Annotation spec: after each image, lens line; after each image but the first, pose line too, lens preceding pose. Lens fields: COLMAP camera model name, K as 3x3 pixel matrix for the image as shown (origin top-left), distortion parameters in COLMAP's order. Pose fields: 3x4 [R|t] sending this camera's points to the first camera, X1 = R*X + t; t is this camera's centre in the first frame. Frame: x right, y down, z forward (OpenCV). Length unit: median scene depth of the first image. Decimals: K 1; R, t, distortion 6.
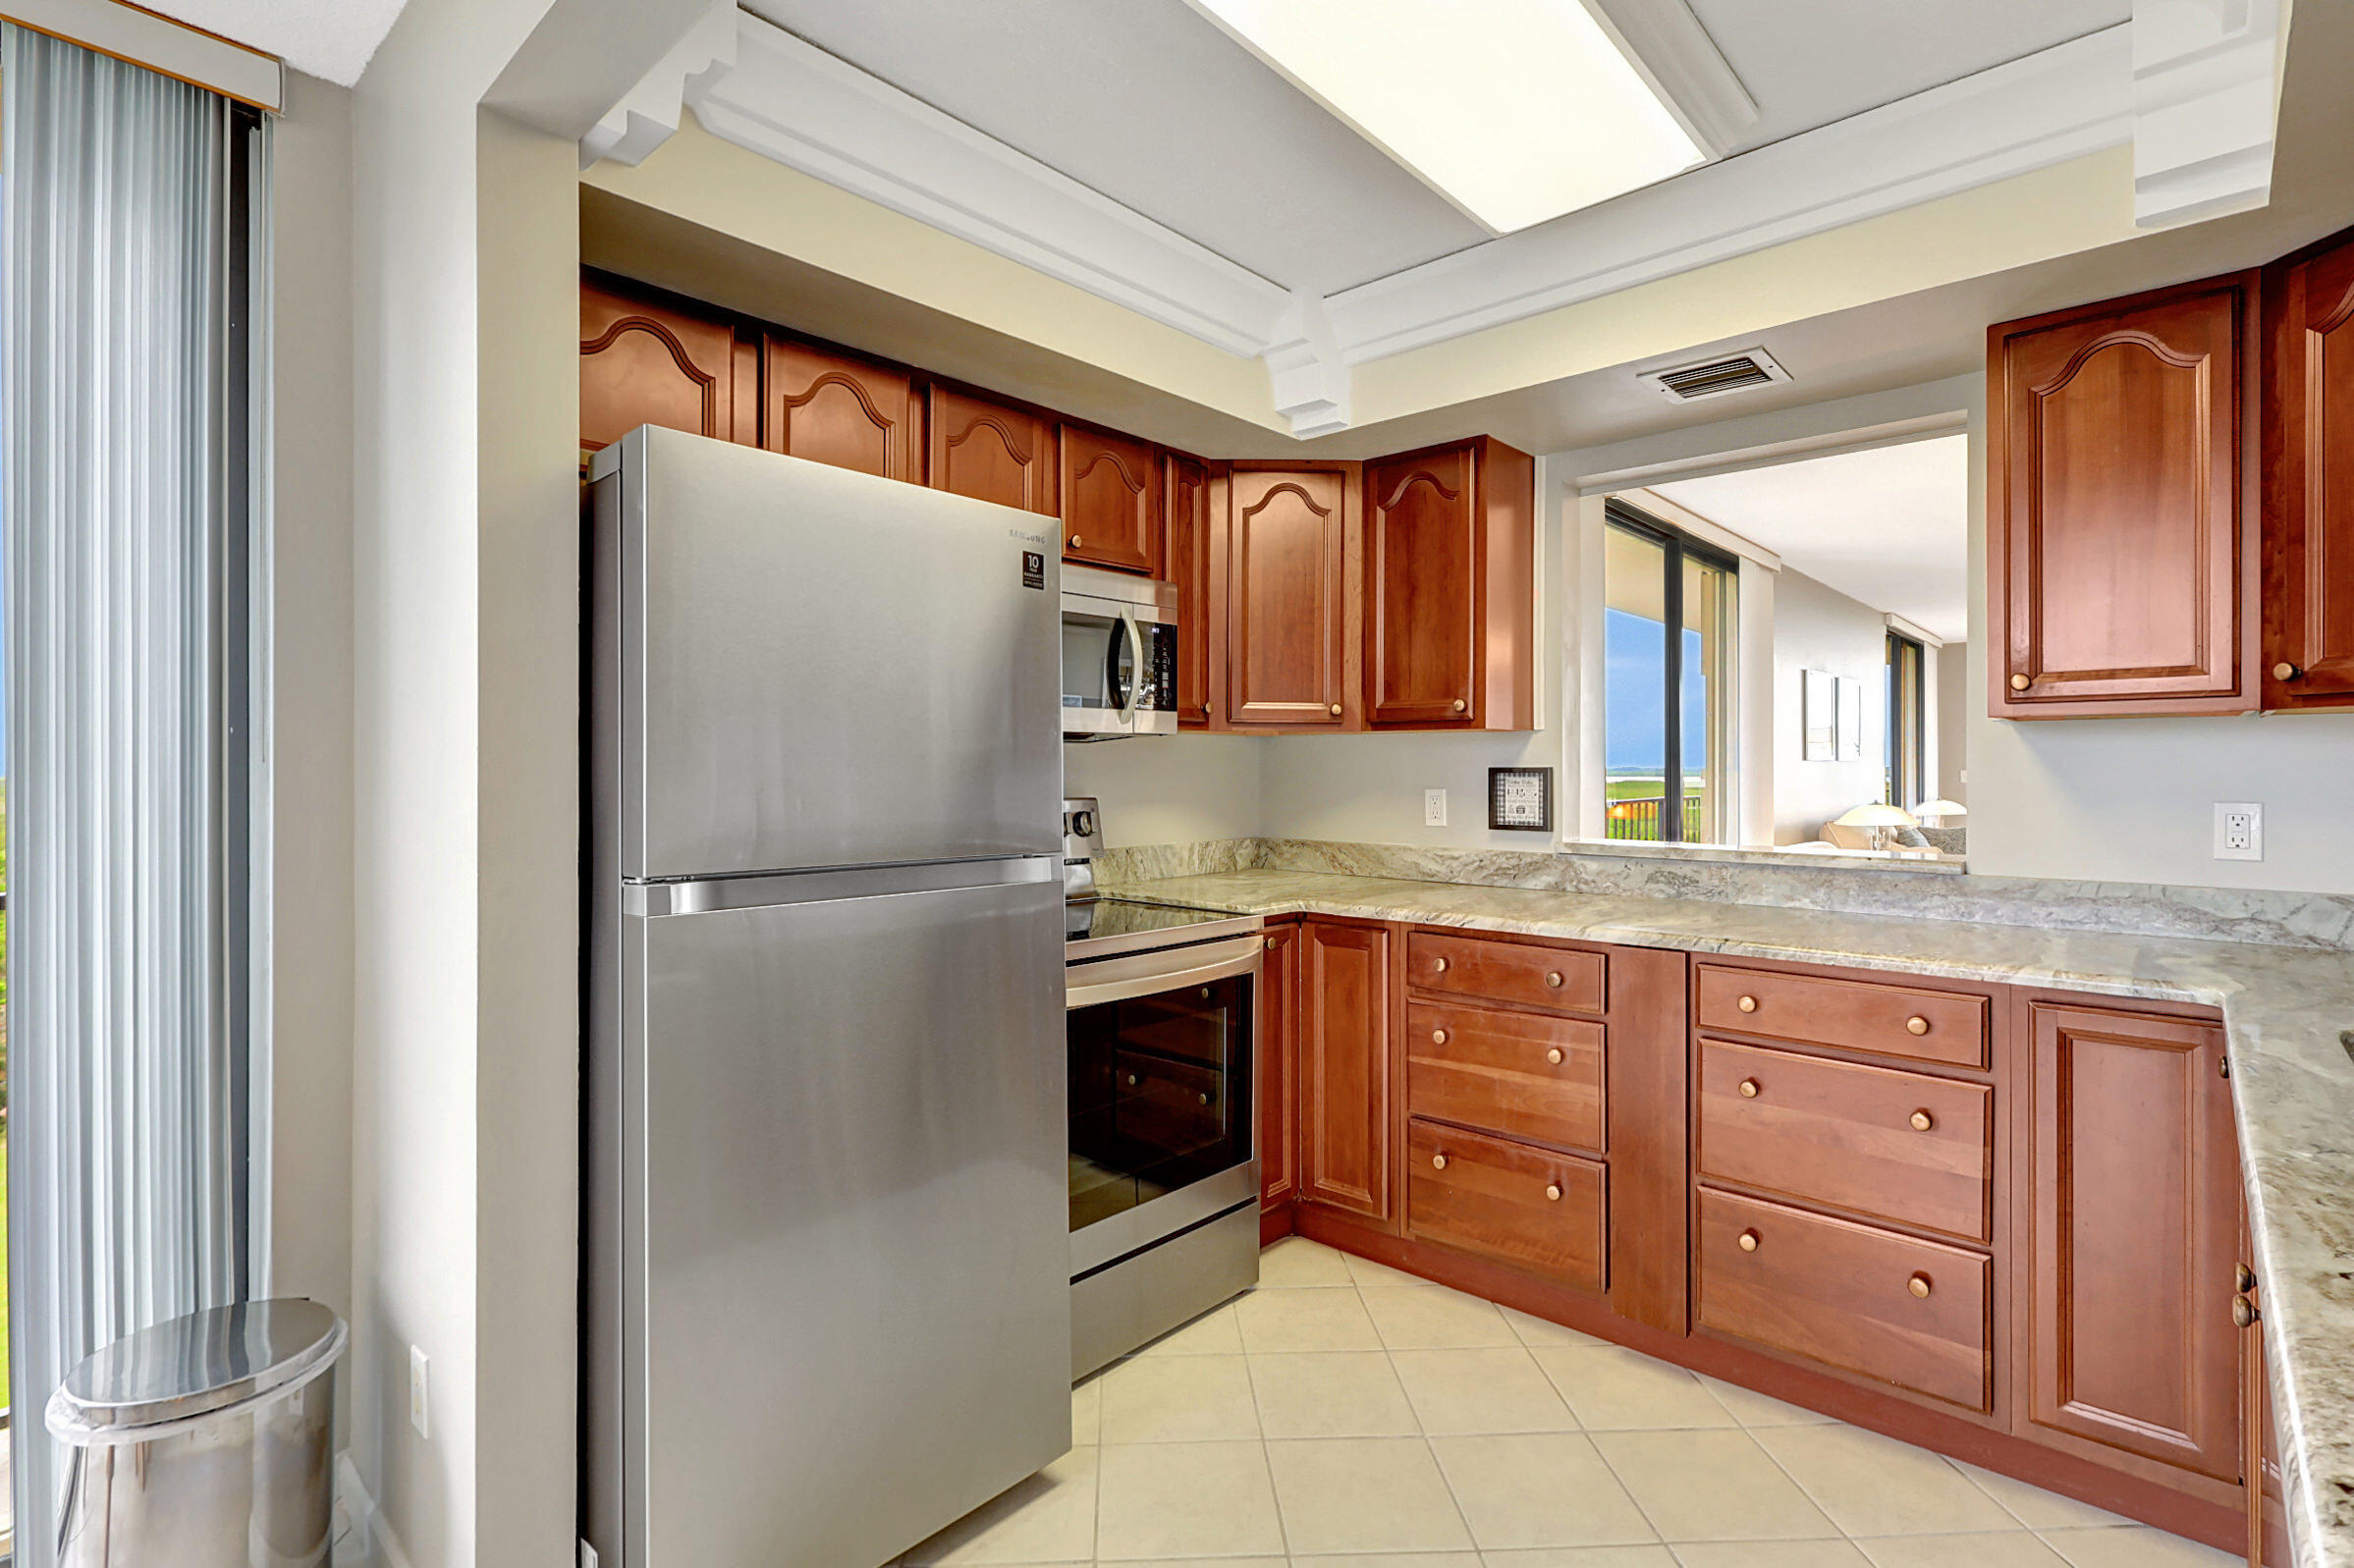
lens RADIAL K [[1120.1, 0, 1165.6], [0, 1120.1, 765.1], [0, 0, 1]] dist [-0.000343, 0.001012]
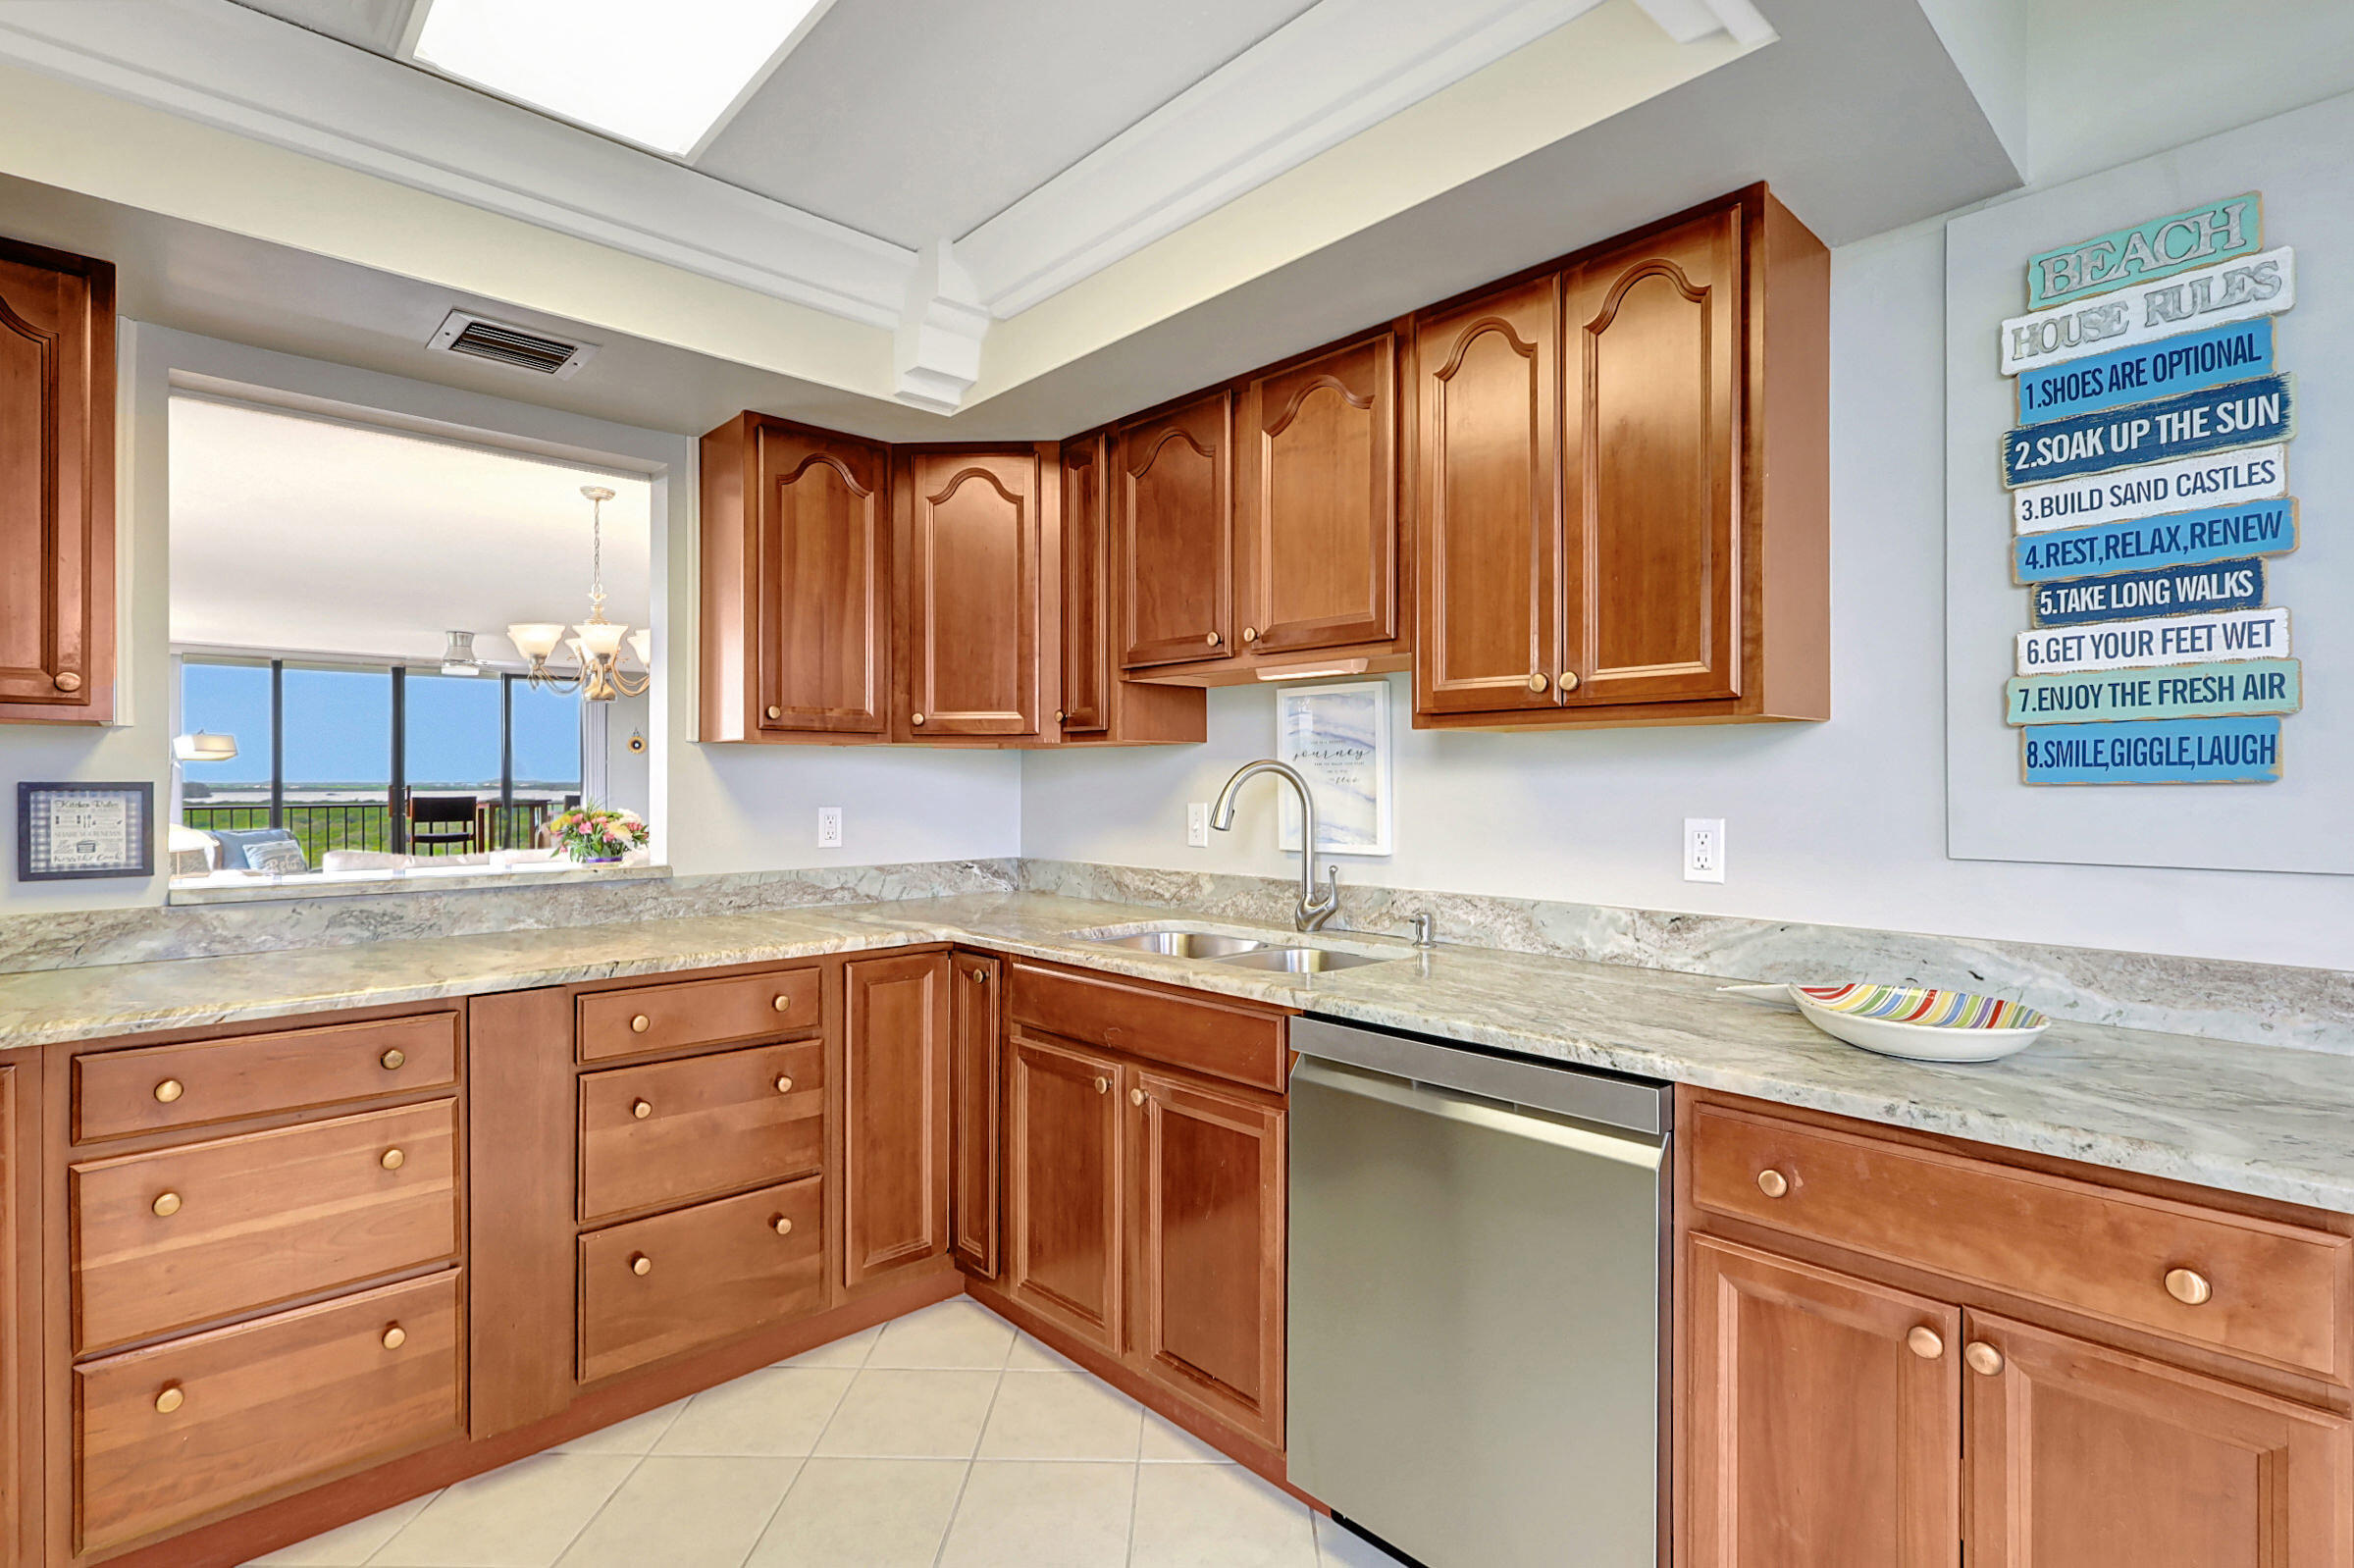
lens RADIAL K [[1120.2, 0, 1188.8], [0, 1120.2, 785.8], [0, 0, 1]] dist [-0.000343, 0.001012]
pose [[0.061258, -0.001317, 0.998121, -0.353409], [-0.000688, 0.999999, 0.001362, 0.003684], [-0.998122, -0.000770, 0.061257, 0.382278]]
